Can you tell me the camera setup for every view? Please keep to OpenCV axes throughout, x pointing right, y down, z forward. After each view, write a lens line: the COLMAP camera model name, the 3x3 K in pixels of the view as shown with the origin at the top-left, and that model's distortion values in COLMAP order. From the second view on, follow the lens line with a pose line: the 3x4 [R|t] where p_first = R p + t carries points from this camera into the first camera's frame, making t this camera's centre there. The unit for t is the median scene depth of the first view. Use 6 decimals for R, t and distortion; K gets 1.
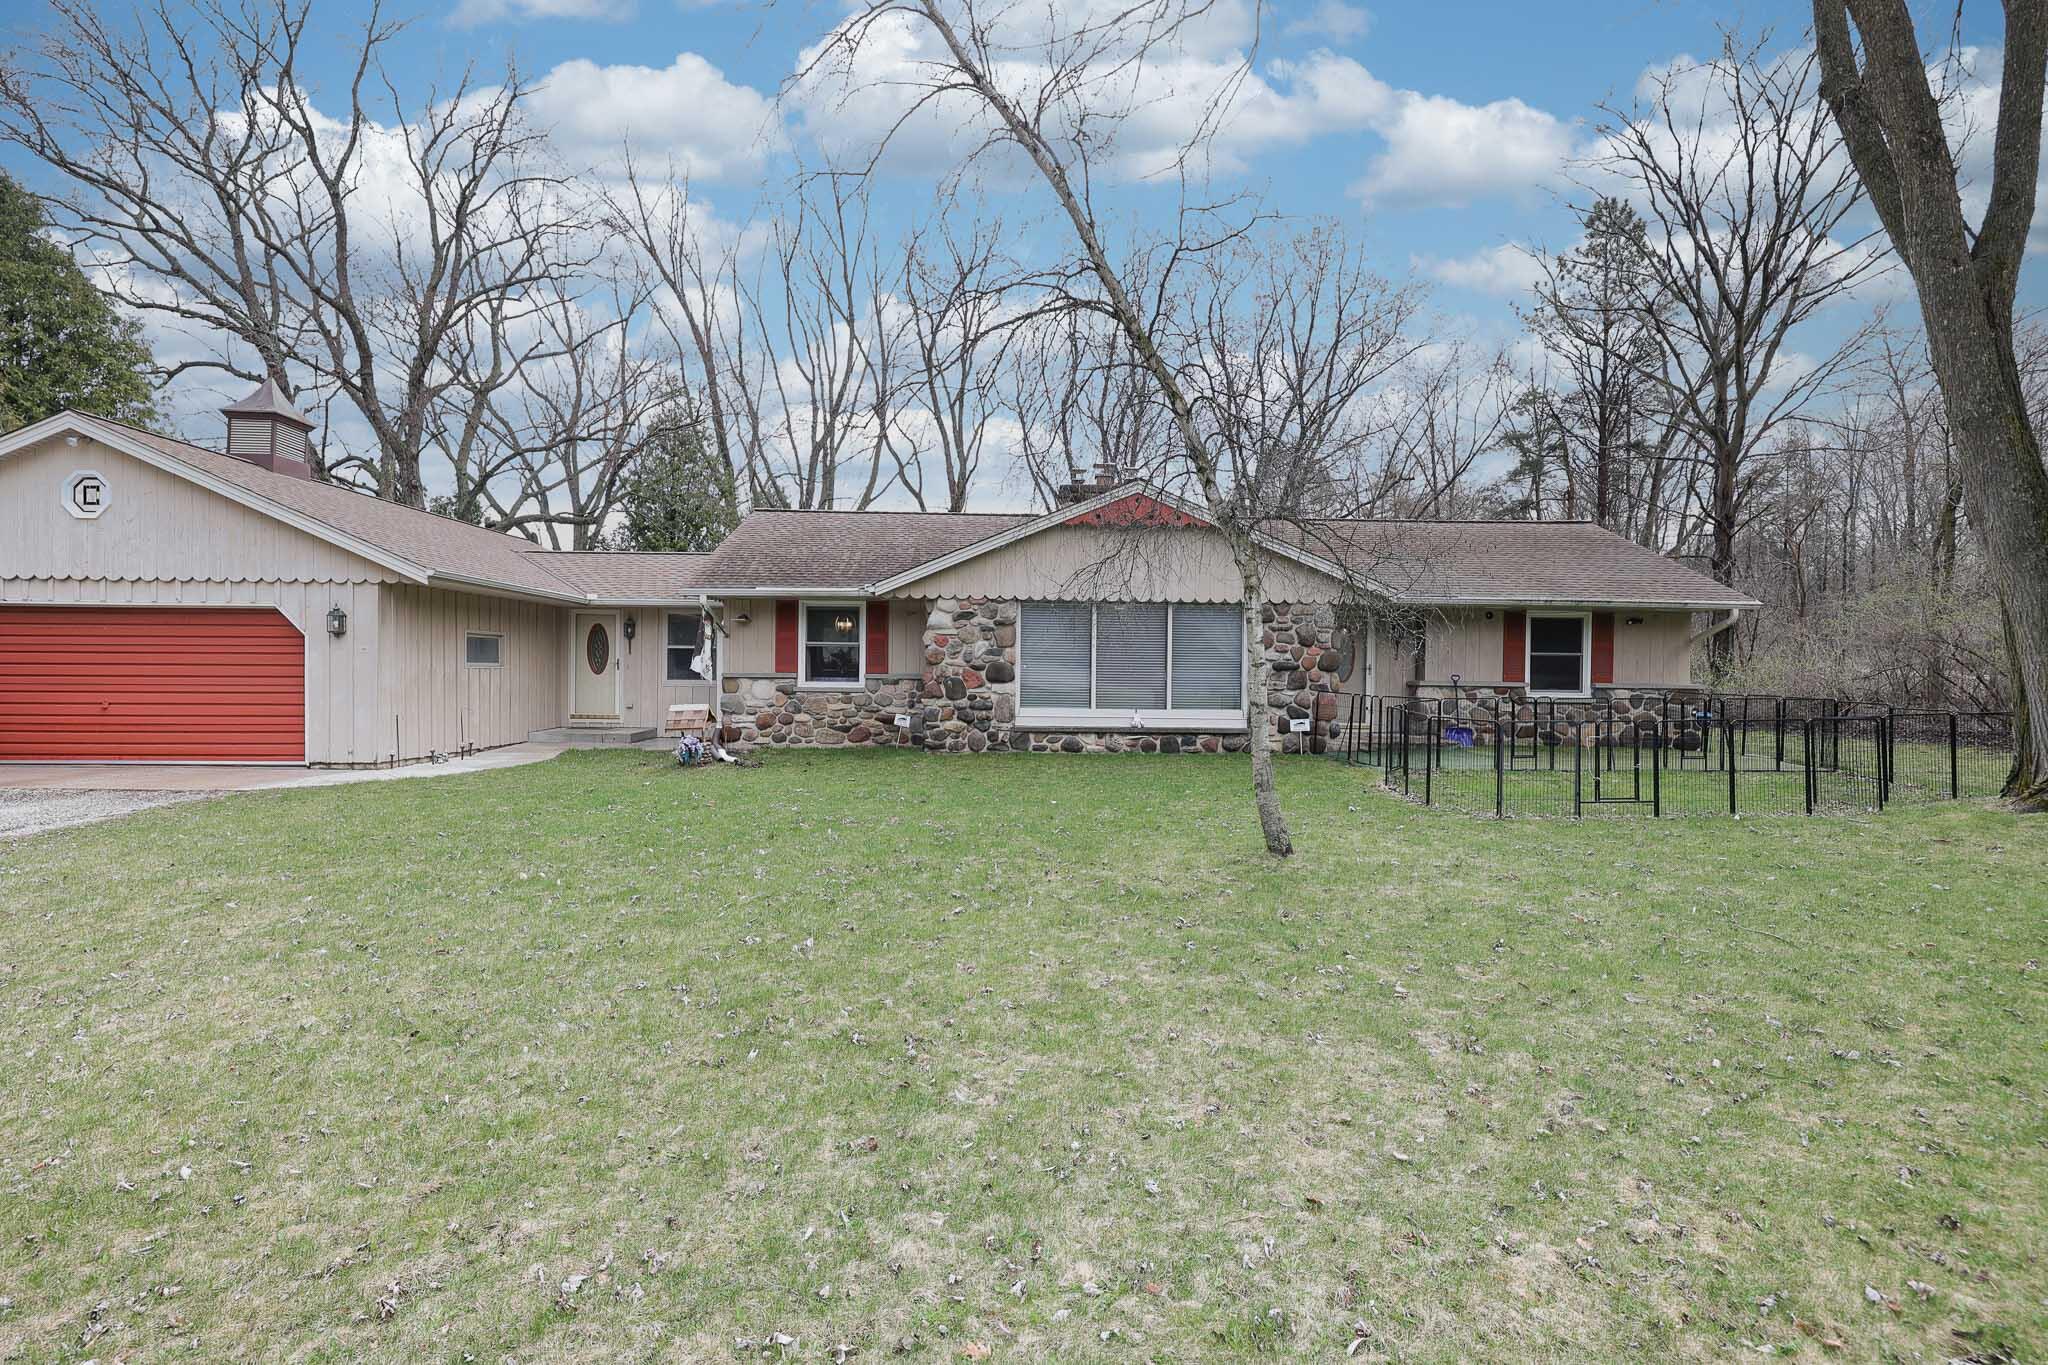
lens RADIAL K [[991.3, 0, 1033.5], [0, 991.3, 682.2], [0, 0, 1]] dist [-0.002231, 0.000628]
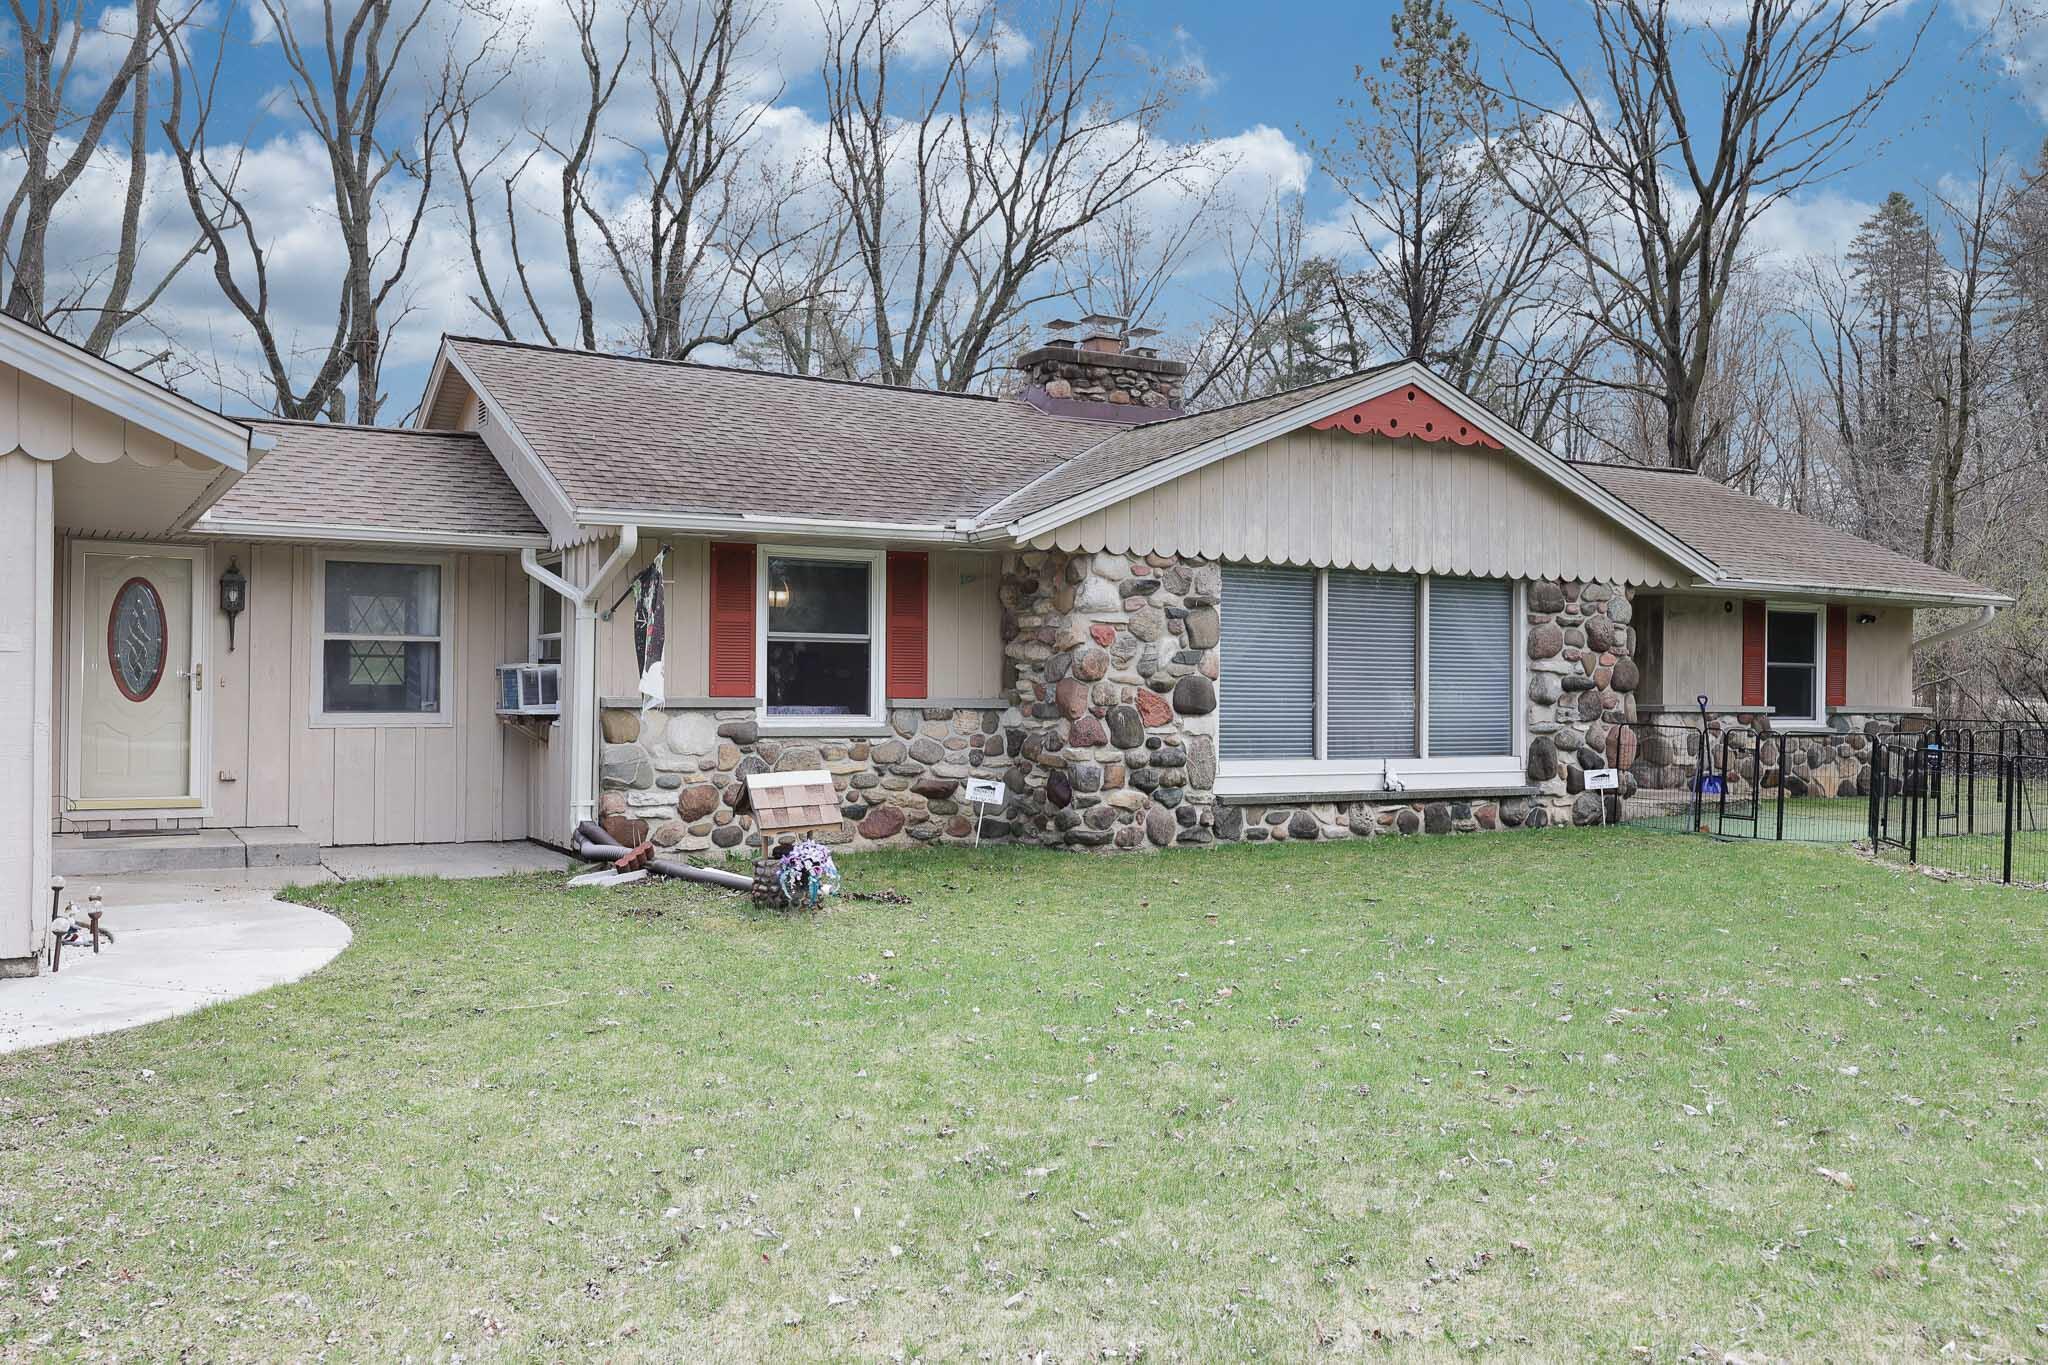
lens RADIAL K [[1702.8, 0, 1024.0], [0, 1702.8, 682.5], [0, 0, 1]] dist [0.001008, 0.002144]
pose [[0.871327, -0.000824, 0.490701, -0.560154], [0.003807, 0.999980, -0.005080, -0.012673], [-0.490687, 0.006294, 0.871313, 0.245790]]
